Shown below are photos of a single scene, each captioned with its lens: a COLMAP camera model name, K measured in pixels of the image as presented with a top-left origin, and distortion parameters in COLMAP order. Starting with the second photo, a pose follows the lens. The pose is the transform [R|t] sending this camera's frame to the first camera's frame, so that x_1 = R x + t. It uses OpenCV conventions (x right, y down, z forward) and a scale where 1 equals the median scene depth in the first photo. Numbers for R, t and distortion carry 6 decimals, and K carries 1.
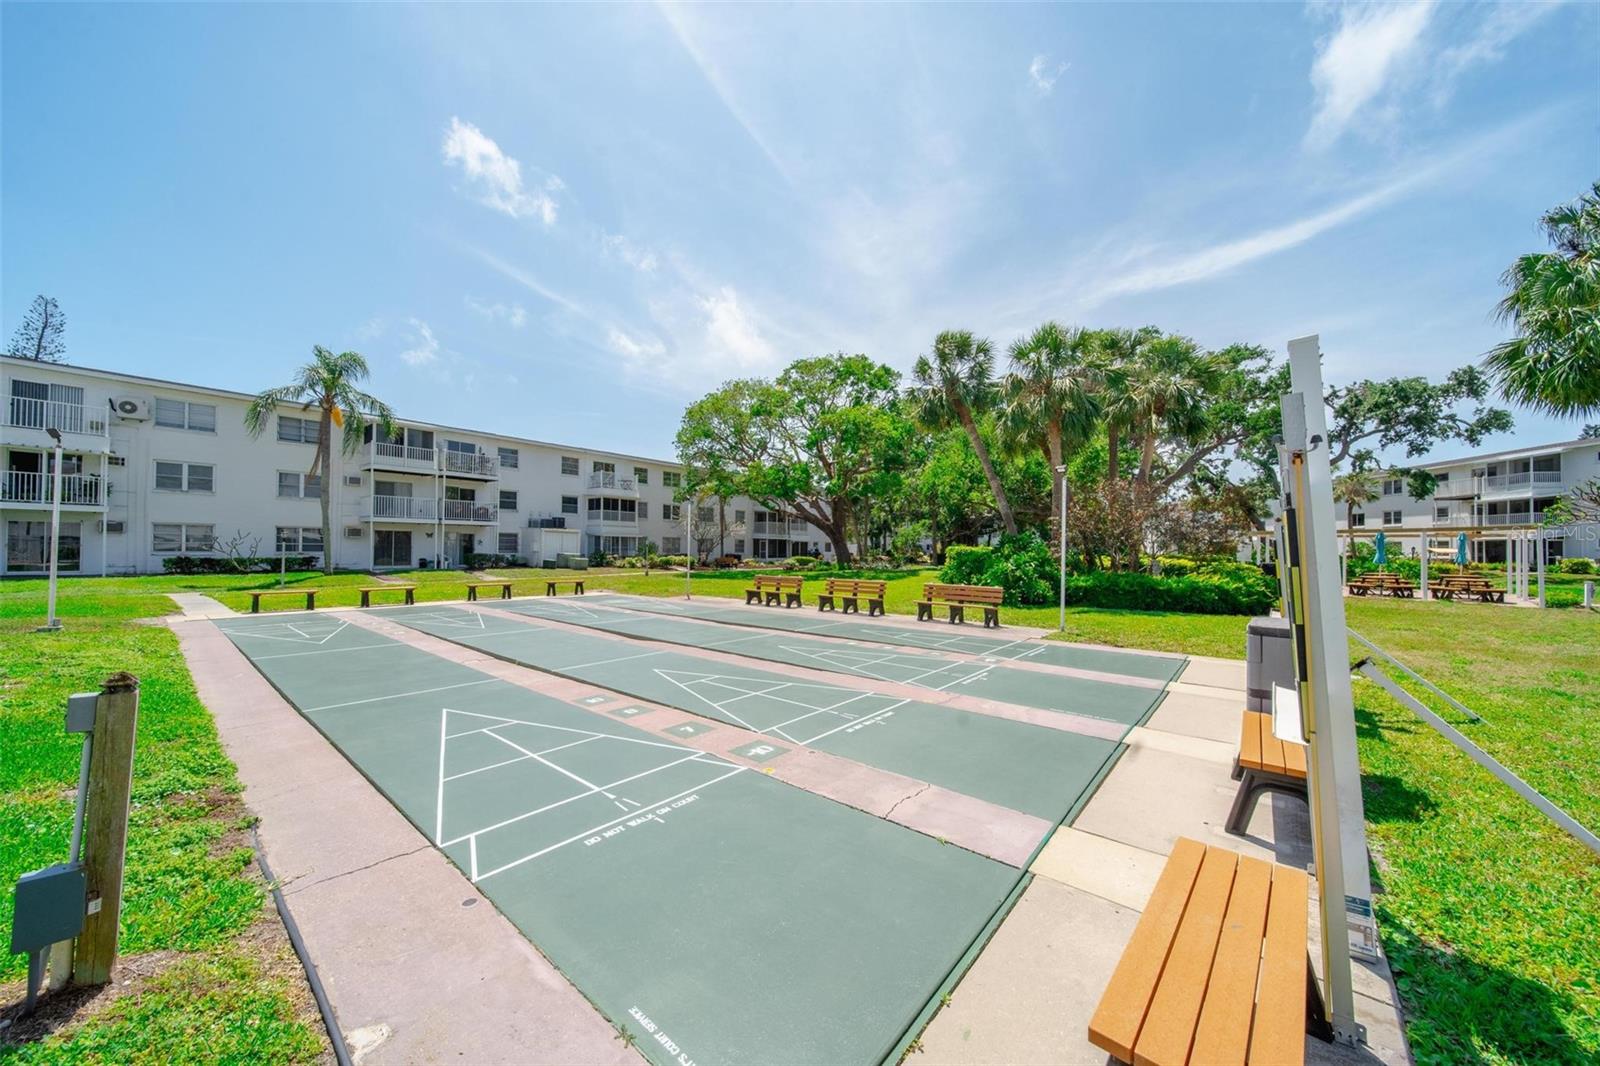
lens RADIAL K [[572.6, 0, 799.5], [0, 572.6, 548.1], [0, 0, 1]] dist [0.001435, 0.000354]
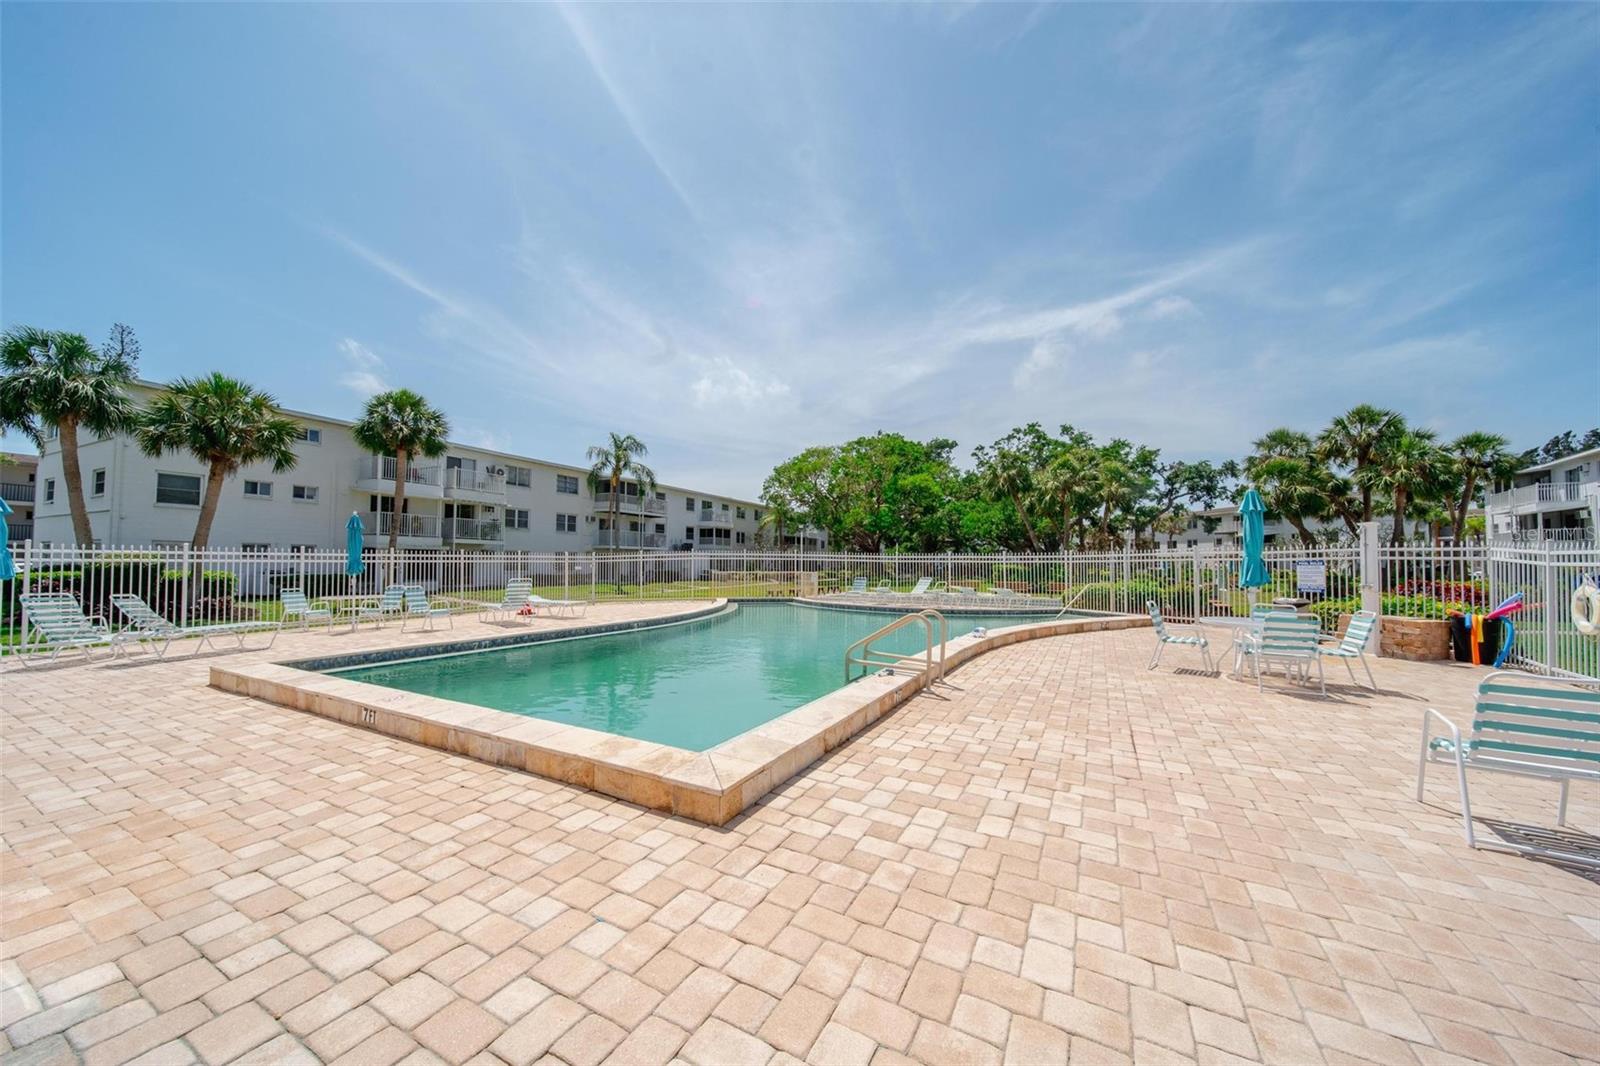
lens RADIAL K [[572.6, 0, 797.0], [0, 572.6, 533.3], [0, 0, 1]] dist [0.001435, 0.000354]
pose [[0.976027, 0.009278, 0.217452, -0.433921], [0.001271, 0.998831, -0.048322, -0.010569], [-0.217646, 0.047440, 0.974874, -0.348178]]
